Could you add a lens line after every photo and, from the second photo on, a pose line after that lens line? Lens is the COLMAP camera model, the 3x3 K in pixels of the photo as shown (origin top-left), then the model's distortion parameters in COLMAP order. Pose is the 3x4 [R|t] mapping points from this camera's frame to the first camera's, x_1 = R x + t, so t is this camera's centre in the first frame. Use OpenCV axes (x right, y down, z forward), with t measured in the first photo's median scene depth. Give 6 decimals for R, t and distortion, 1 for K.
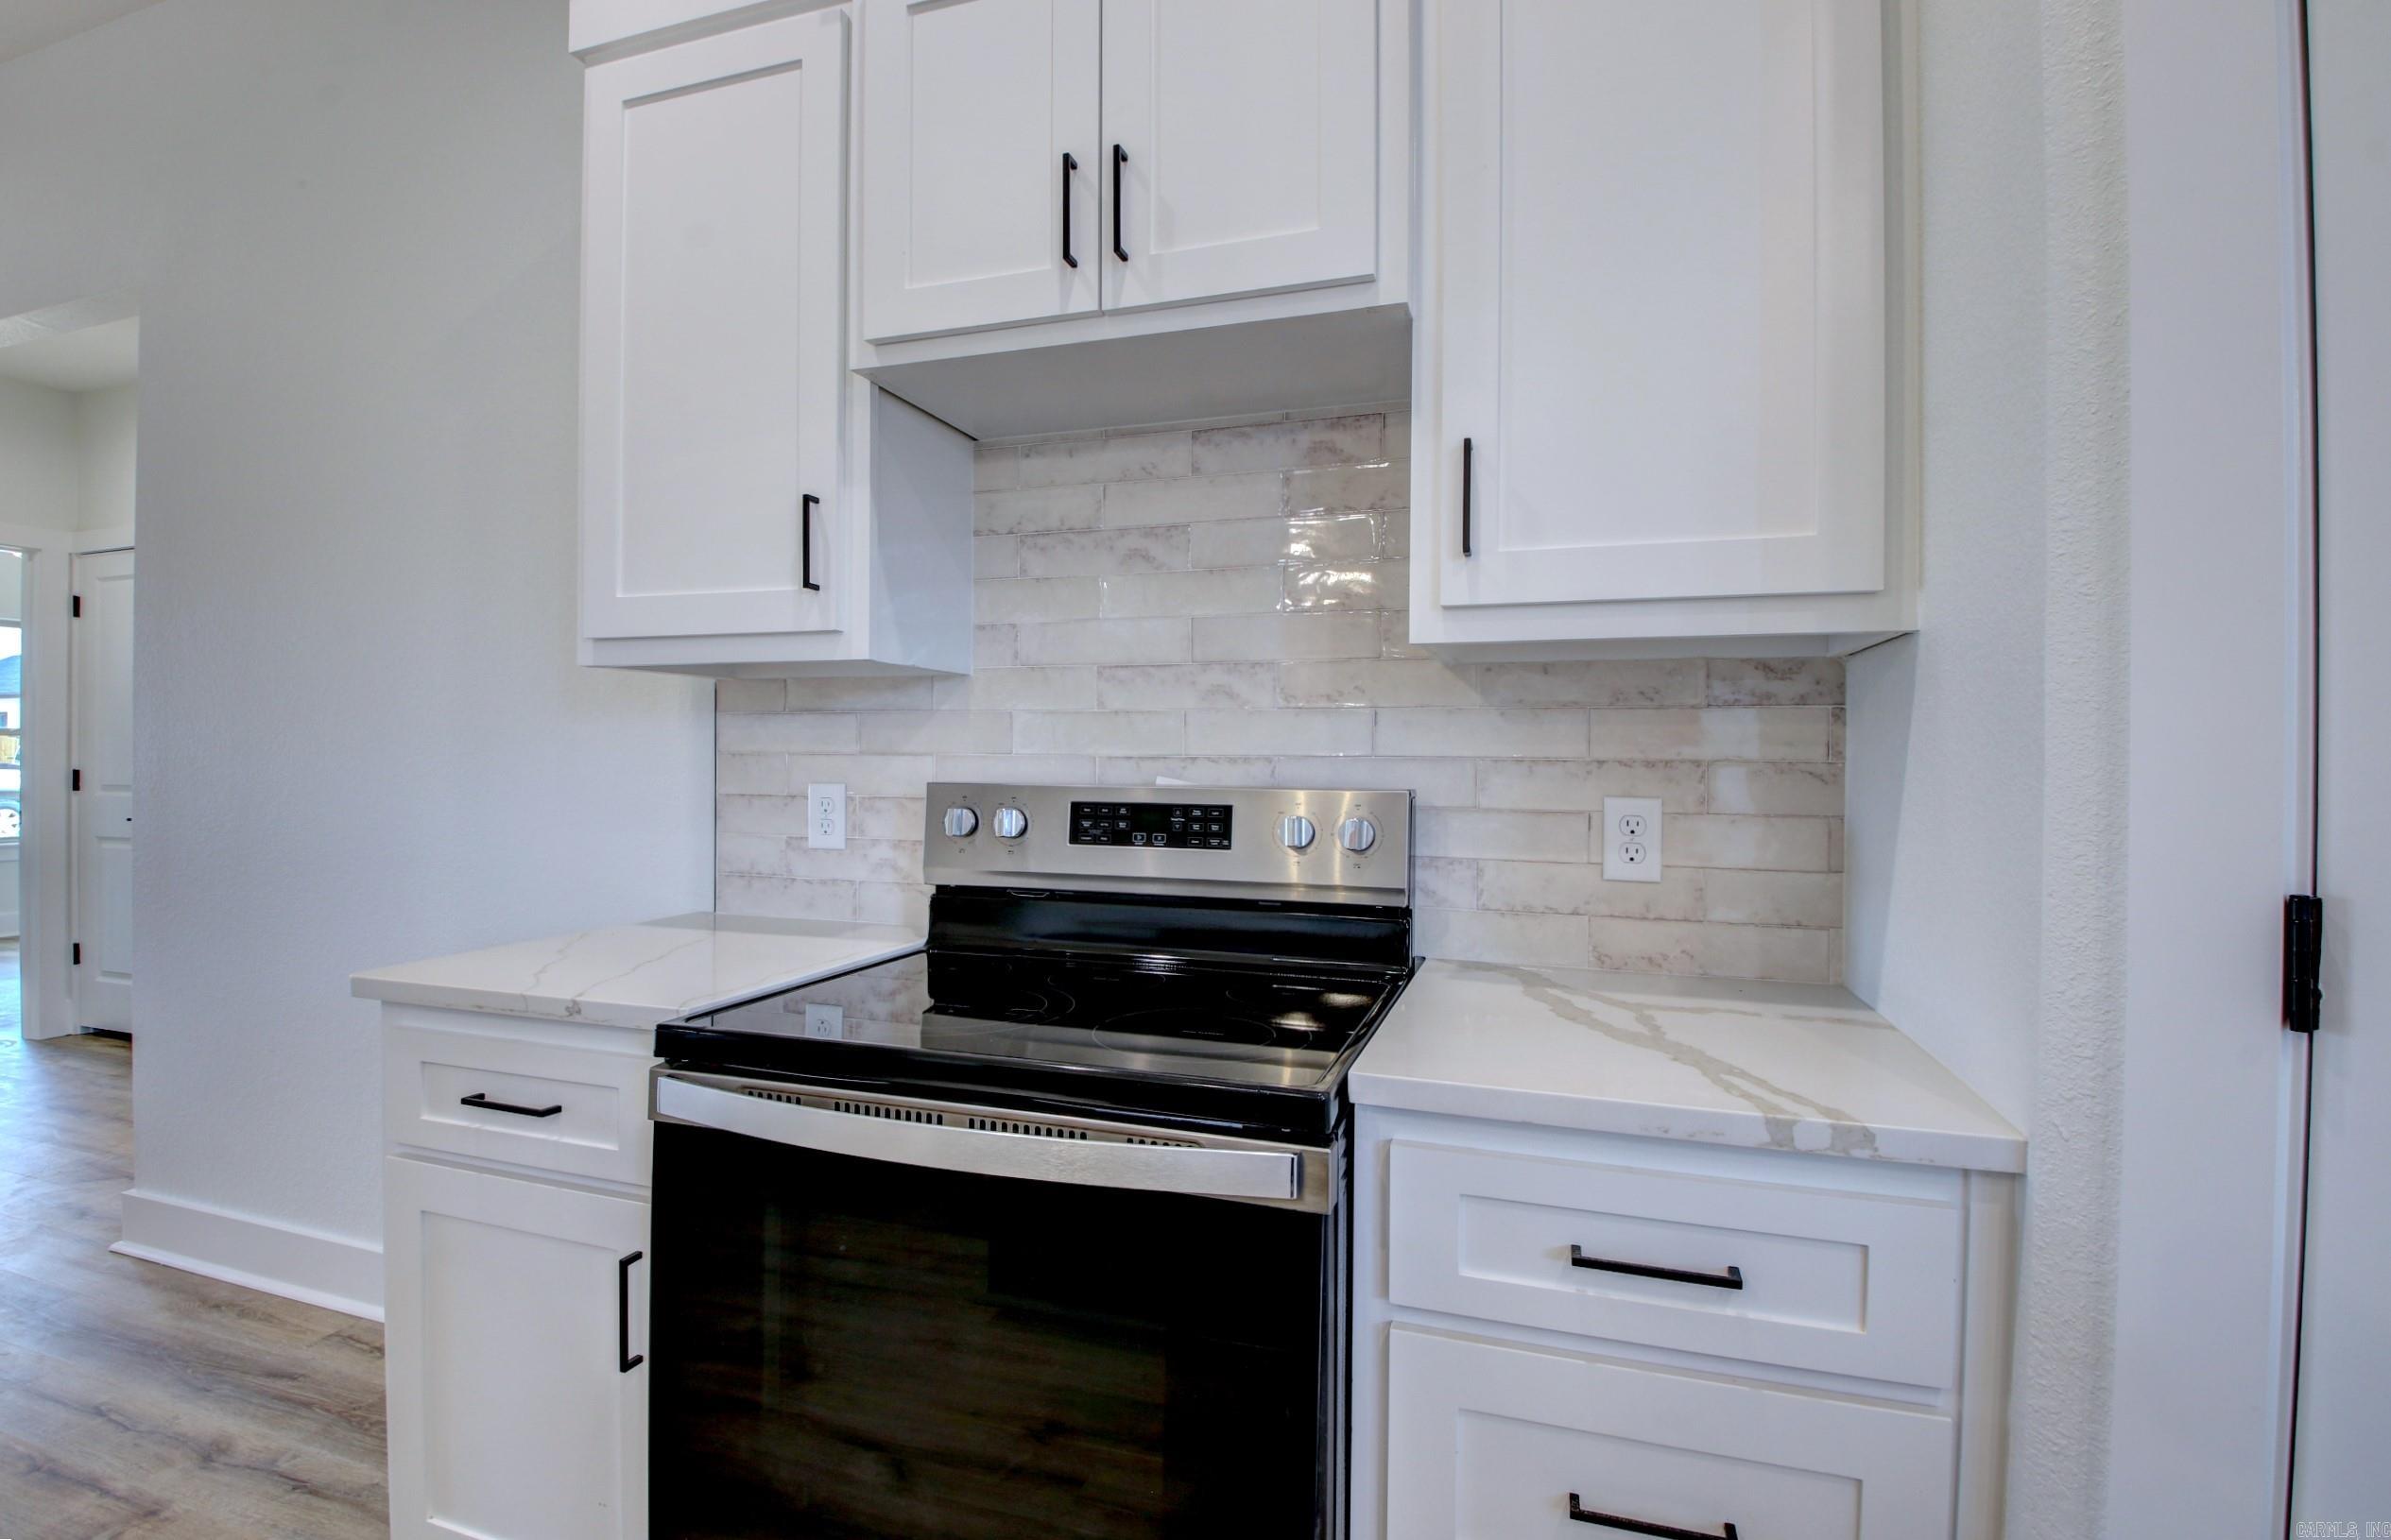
lens RADIAL K [[1112.5, 0, 1178.8], [0, 1112.5, 737.5], [0, 0, 1]] dist [0.001070, -0.015528]
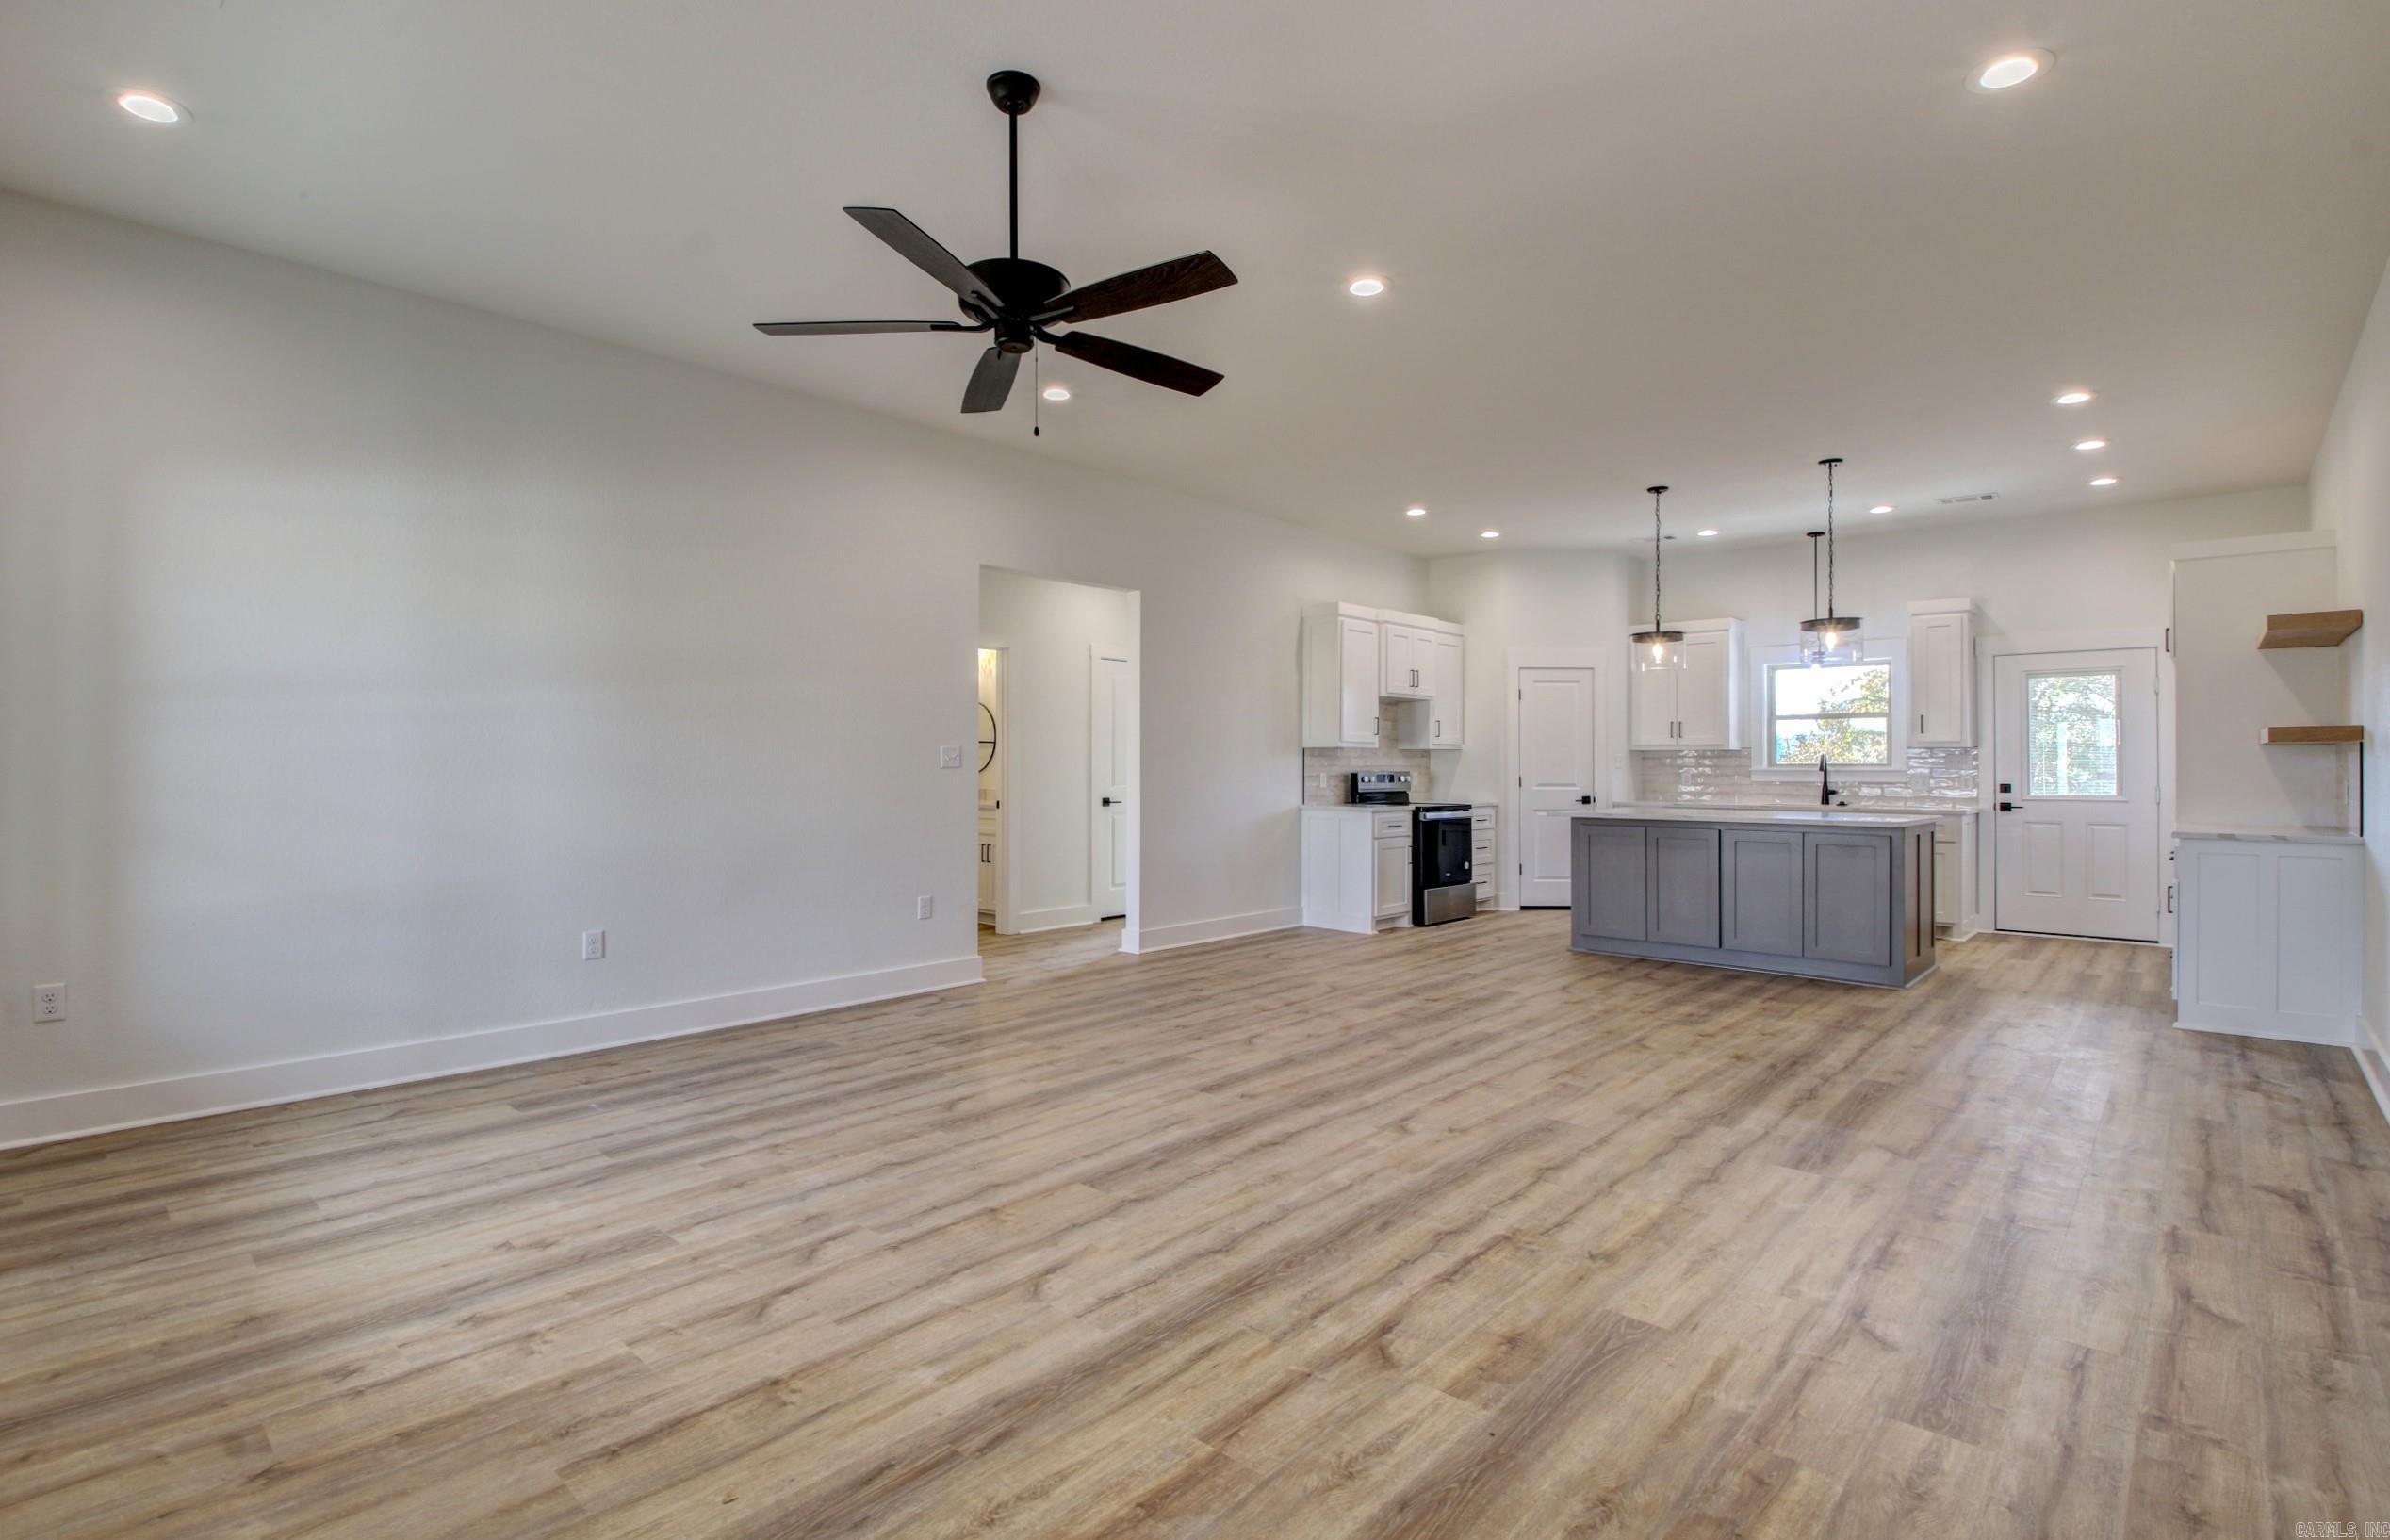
lens RADIAL K [[1112.2, 0, 1185.9], [0, 1112.2, 766.8], [0, 0, 1]] dist [0.001070, -0.015528]
pose [[0.403375, -0.007756, 0.915002, -5.188539], [-0.016169, 0.999748, 0.015602, -0.046256], [-0.914892, -0.021088, 0.403147, -0.286798]]
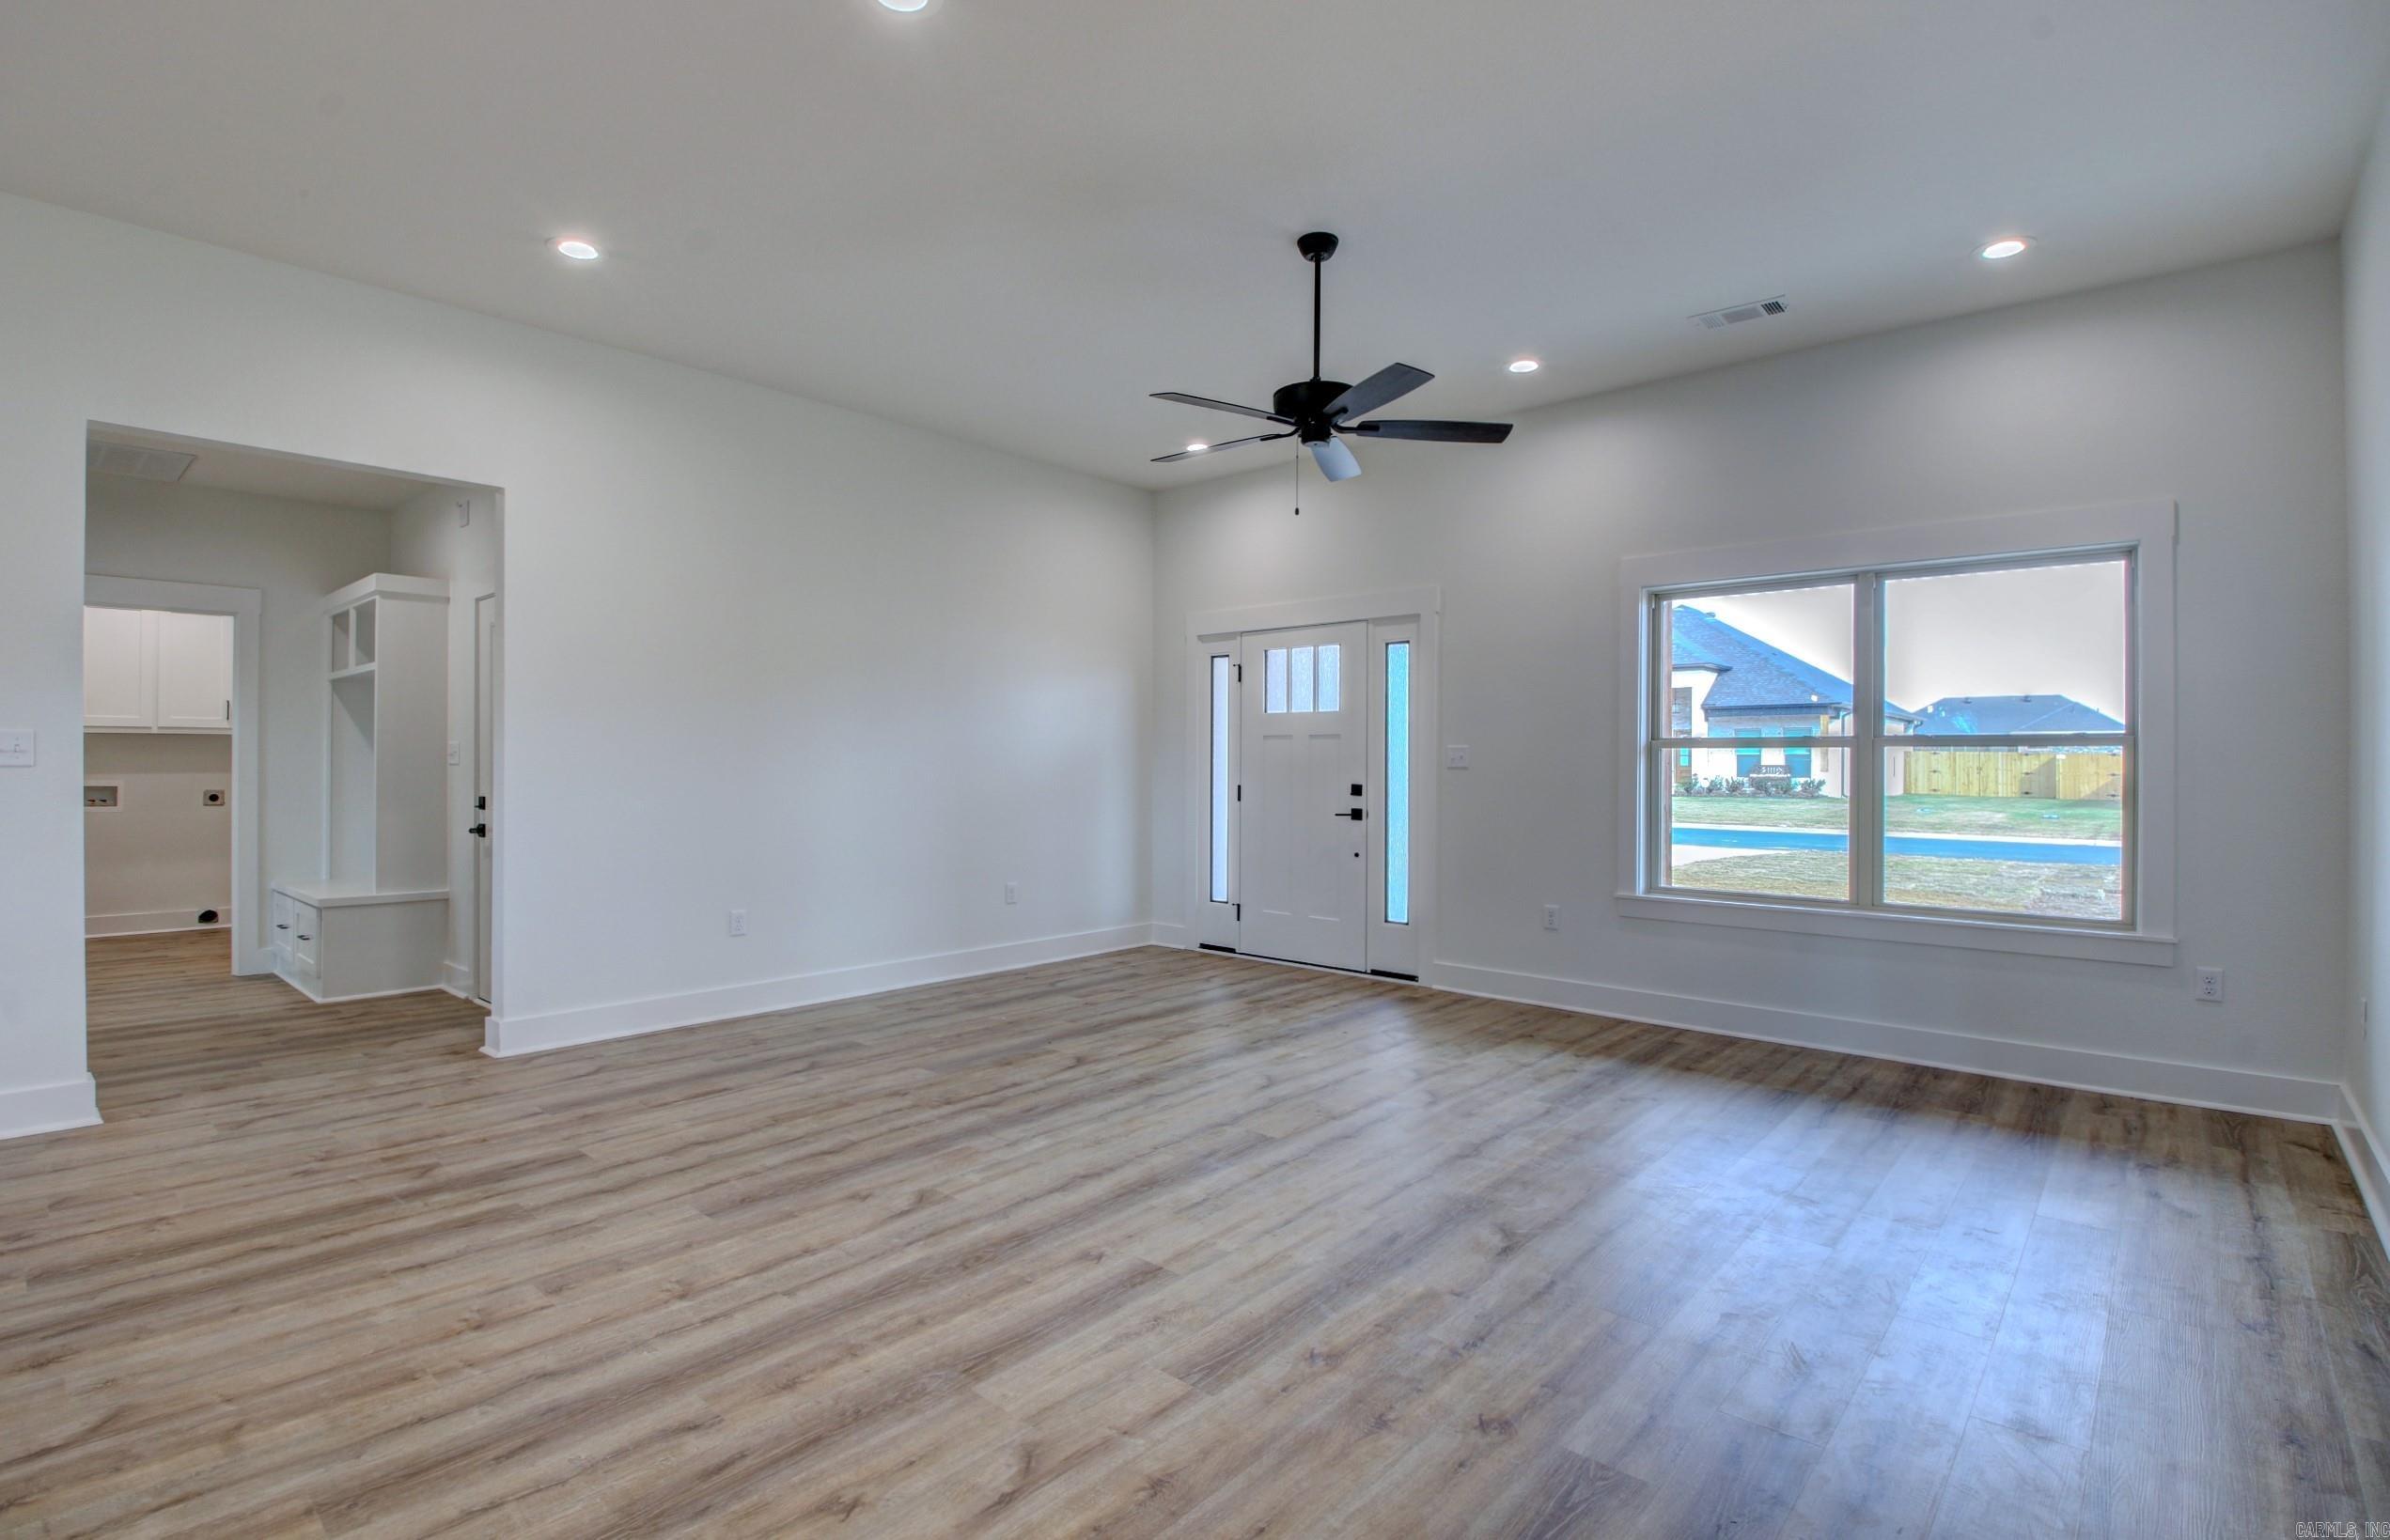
lens RADIAL K [[1112.1, 0, 1172.8], [0, 1112.1, 756.3], [0, 0, 1]] dist [0.001070, -0.015528]
pose [[-0.400761, -0.012294, -0.916100, -1.547154], [0.009973, 0.999792, -0.017780, 0.004697], [0.916129, -0.016262, -0.400555, 1.289591]]
